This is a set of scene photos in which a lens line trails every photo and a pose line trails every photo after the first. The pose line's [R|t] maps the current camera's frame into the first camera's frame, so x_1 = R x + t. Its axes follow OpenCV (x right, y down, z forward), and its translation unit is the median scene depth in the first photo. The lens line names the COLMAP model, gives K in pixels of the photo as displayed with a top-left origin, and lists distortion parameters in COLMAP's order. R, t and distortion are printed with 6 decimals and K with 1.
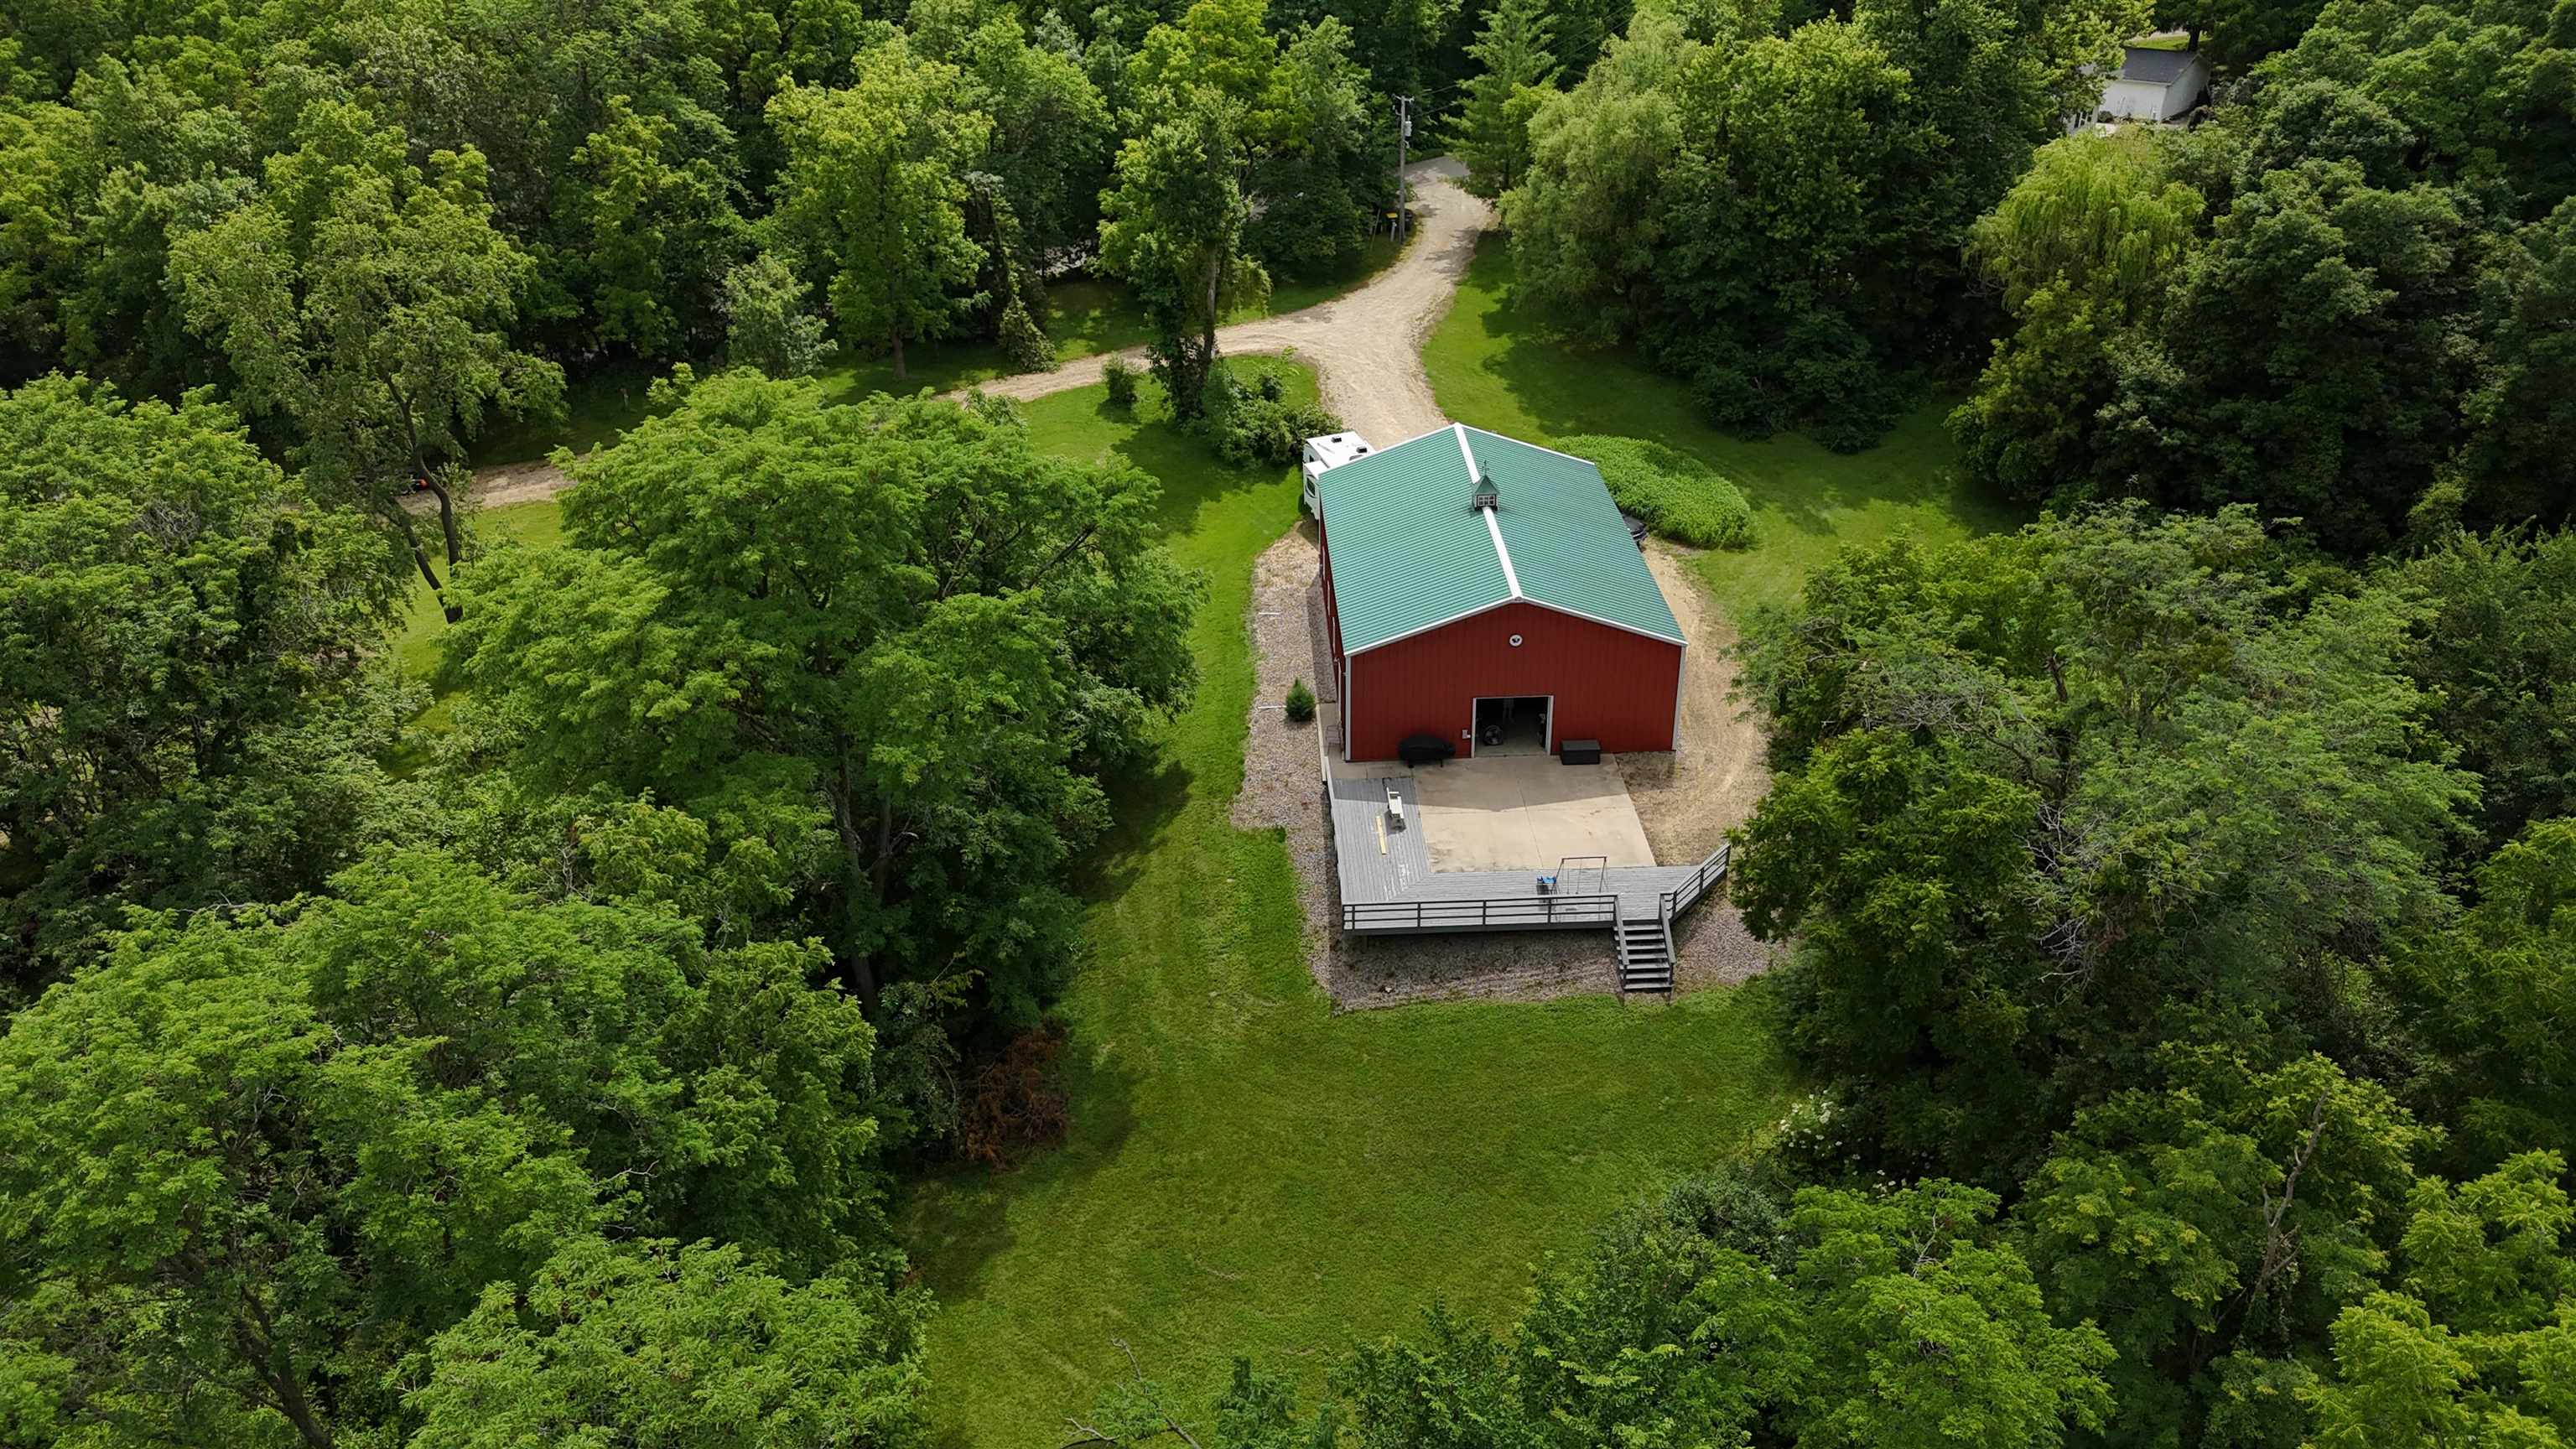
lens RADIAL K [[1902.5, 0, 1288.0], [0, 1902.5, 724.5], [0, 0, 1]] dist [0.071301, -0.067873]
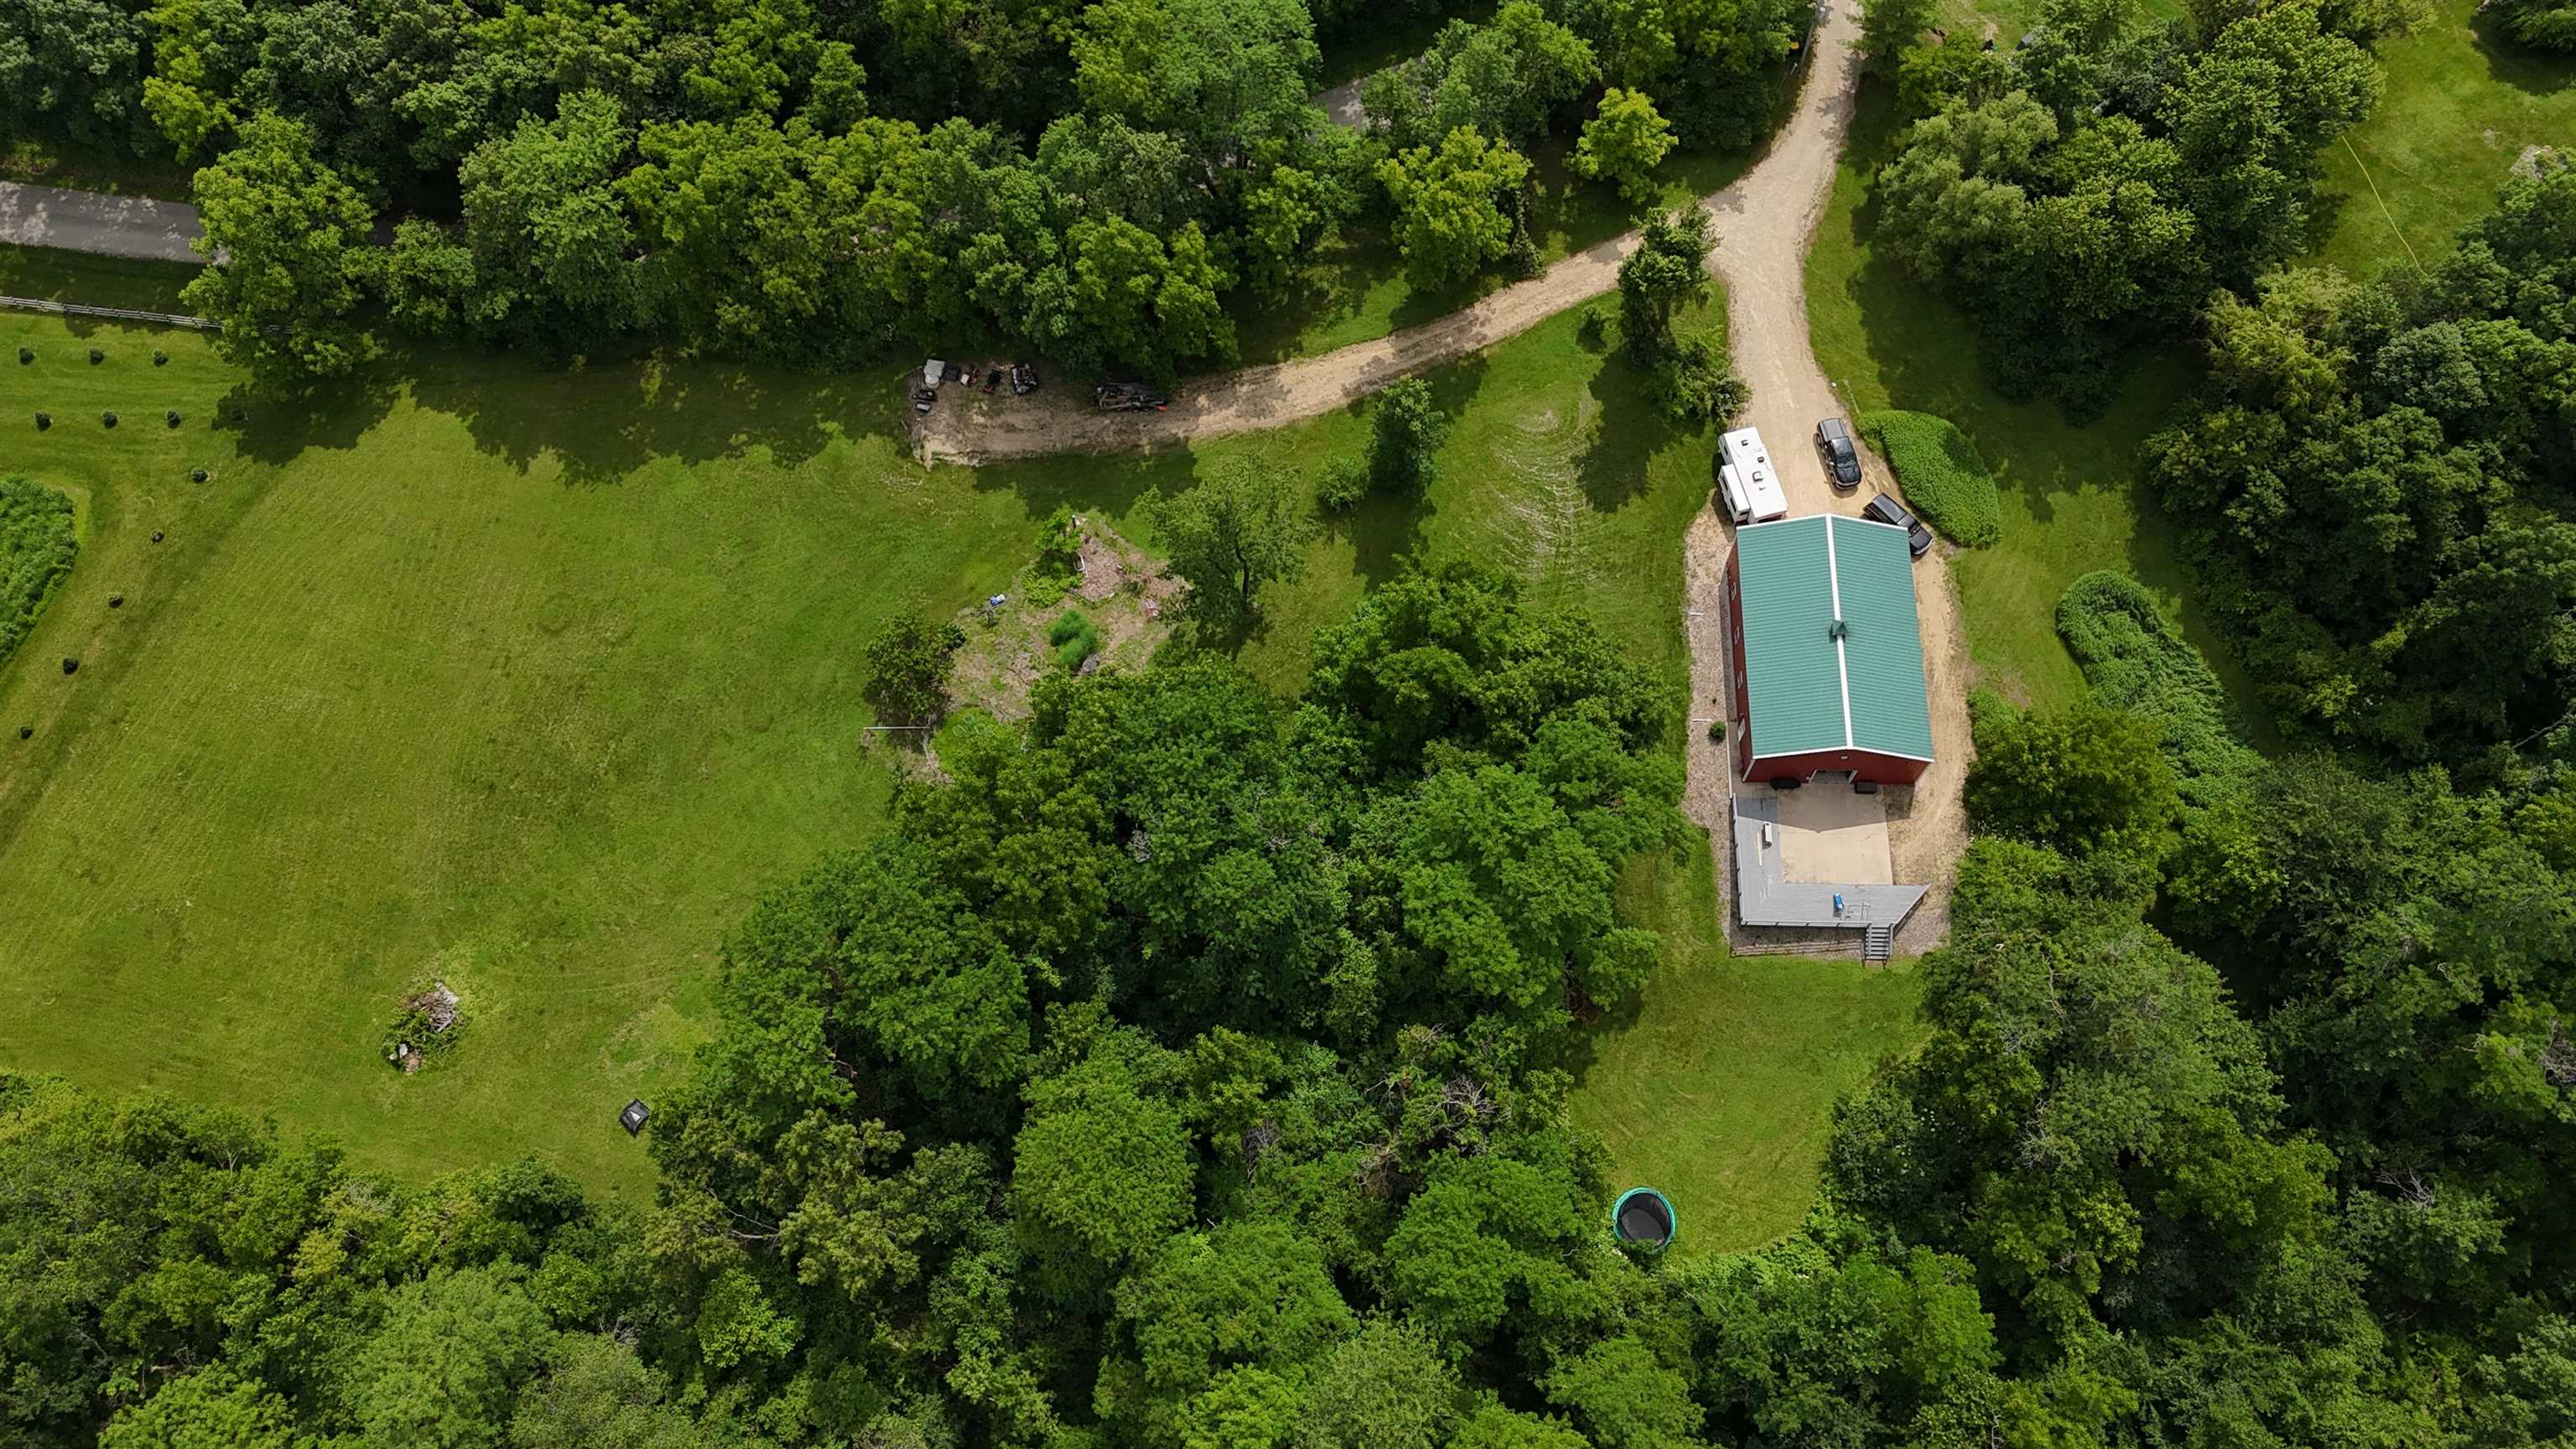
lens RADIAL K [[1911.0, 0, 1289.9], [0, 1911.0, 716.6], [0, 0, 1]] dist [0.079545, -0.080477]
pose [[0.997241, 0.057204, -0.047318, -0.274532], [-0.015854, 0.786776, 0.617035, -0.991186], [0.072526, -0.614582, 0.785512, -0.436282]]
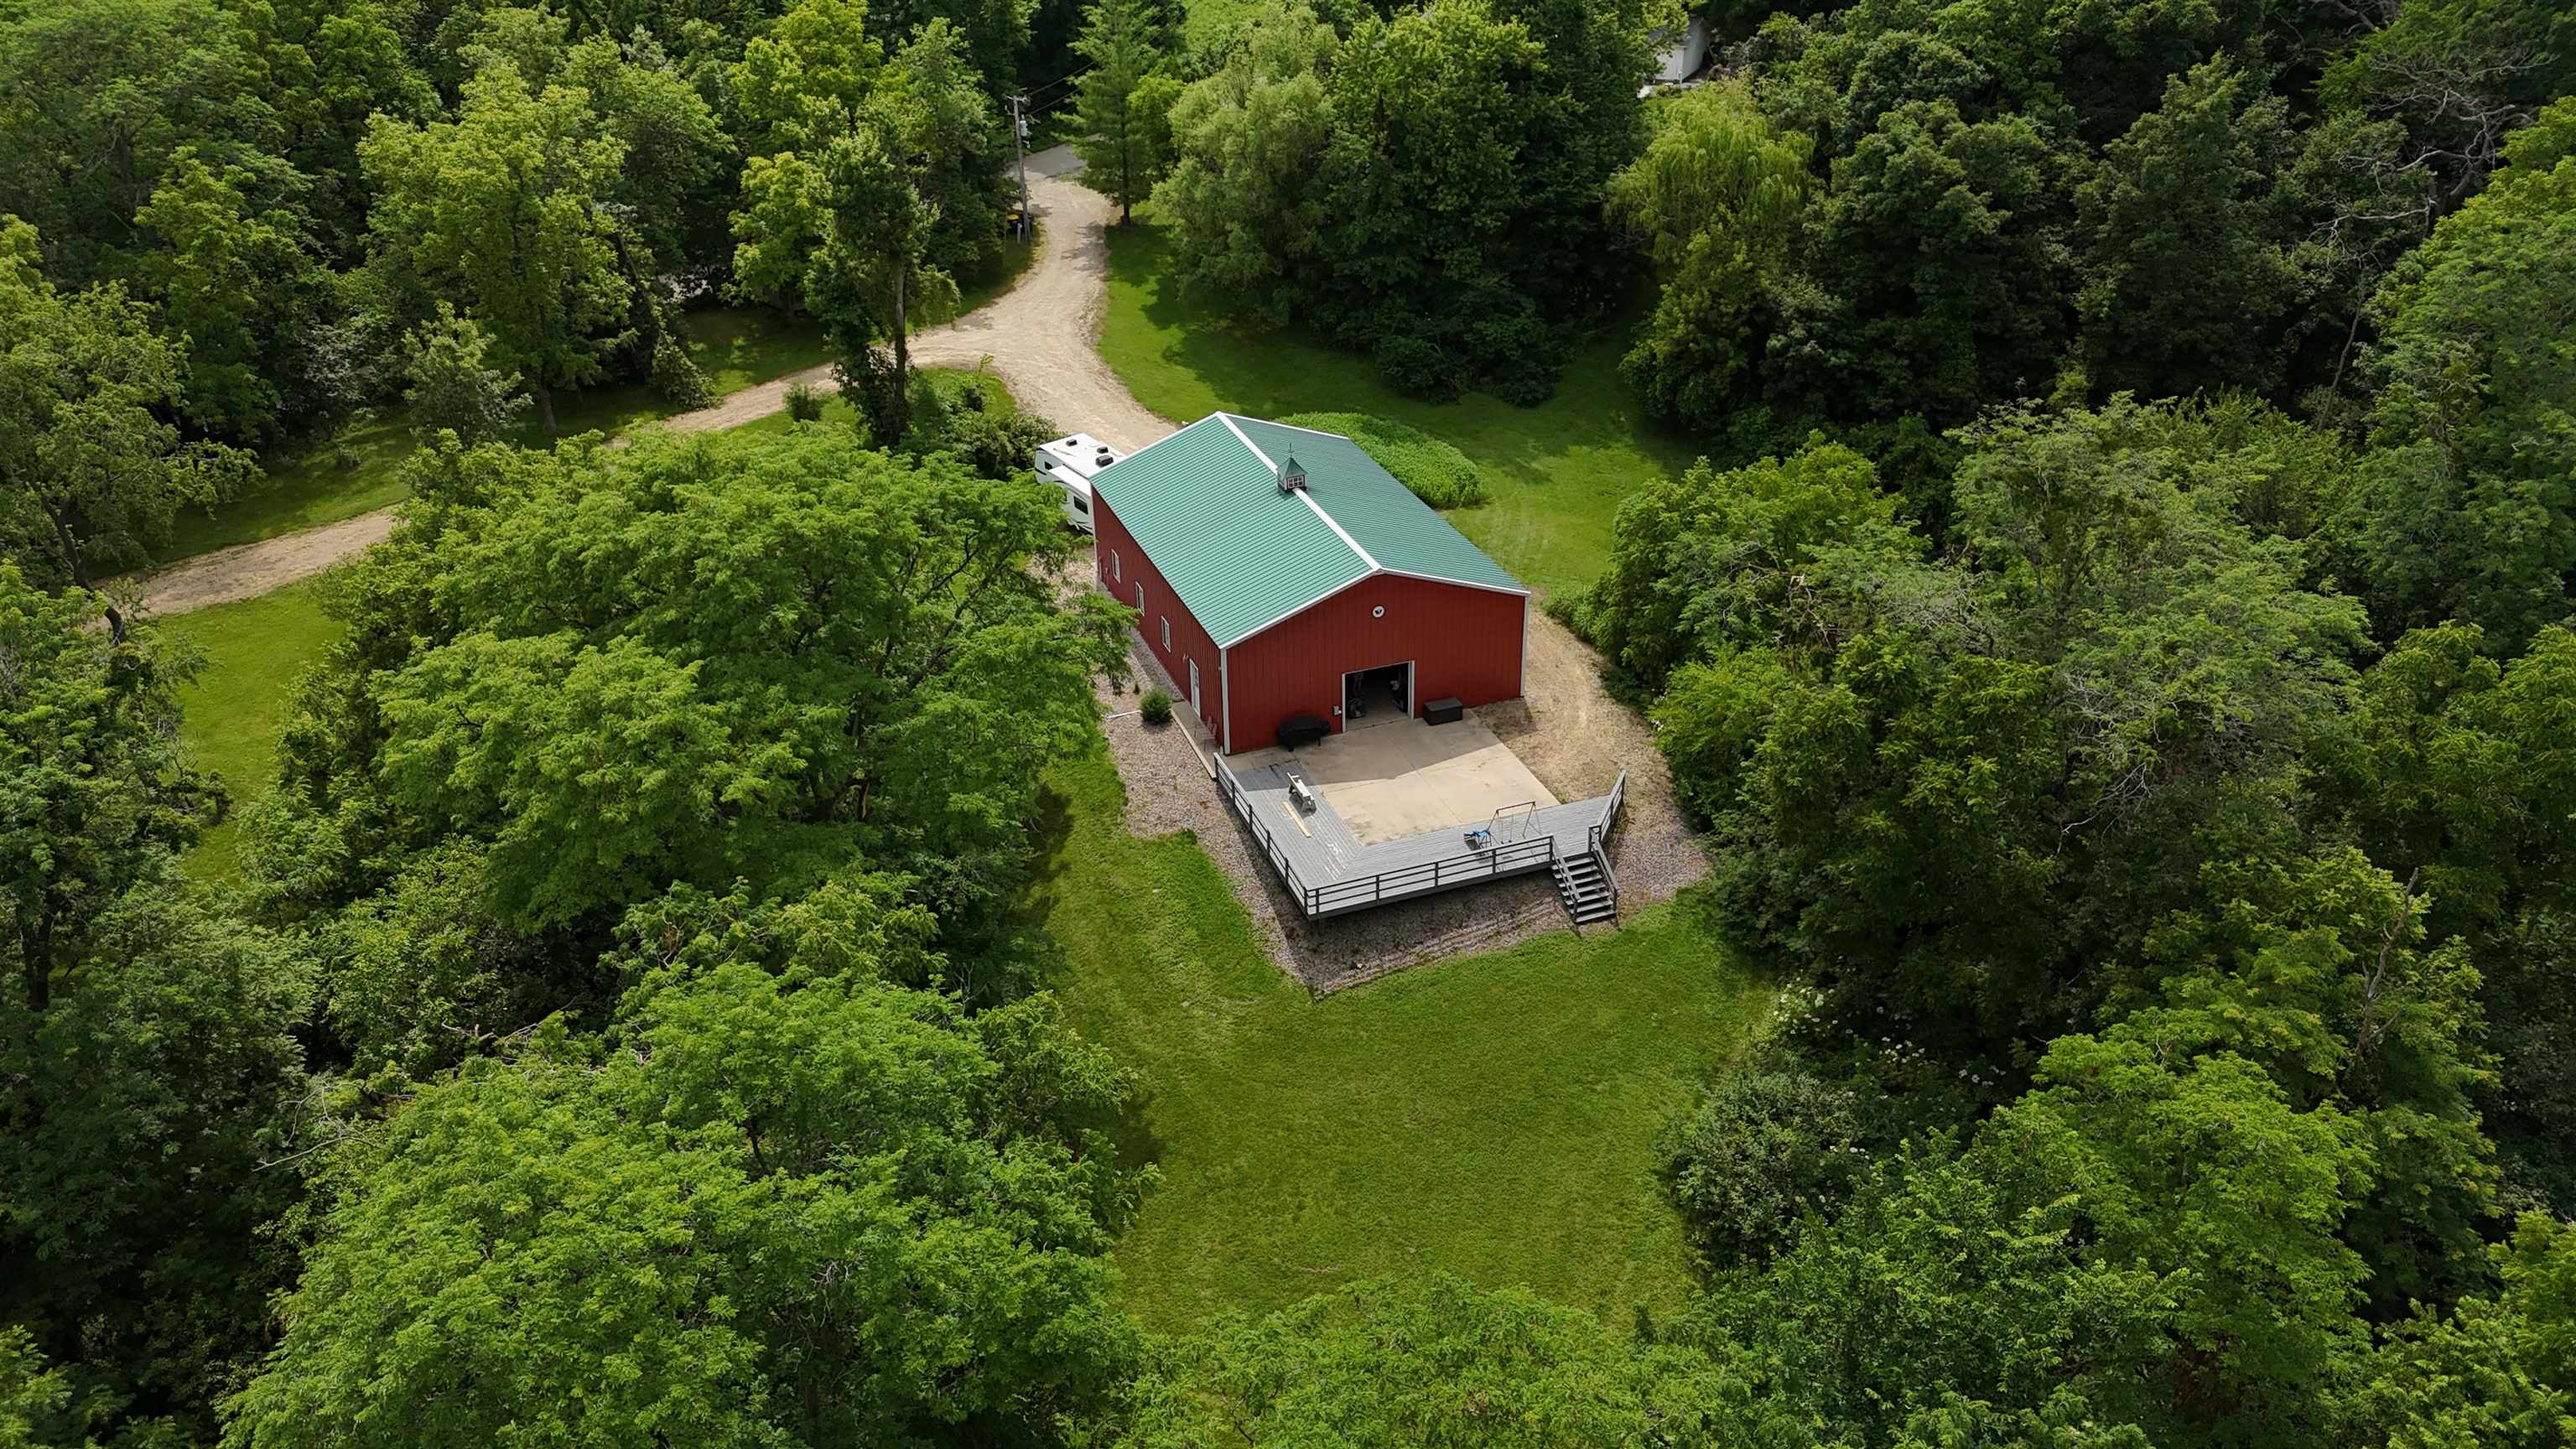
lens RADIAL K [[1911.0, 0, 1289.9], [0, 1911.0, 716.6], [0, 0, 1]] dist [0.079545, -0.080477]
pose [[0.951353, -0.148719, 0.269833, -0.162478], [0.149923, 0.988564, 0.016263, -0.009382], [-0.269166, 0.024983, 0.962770, 0.019632]]
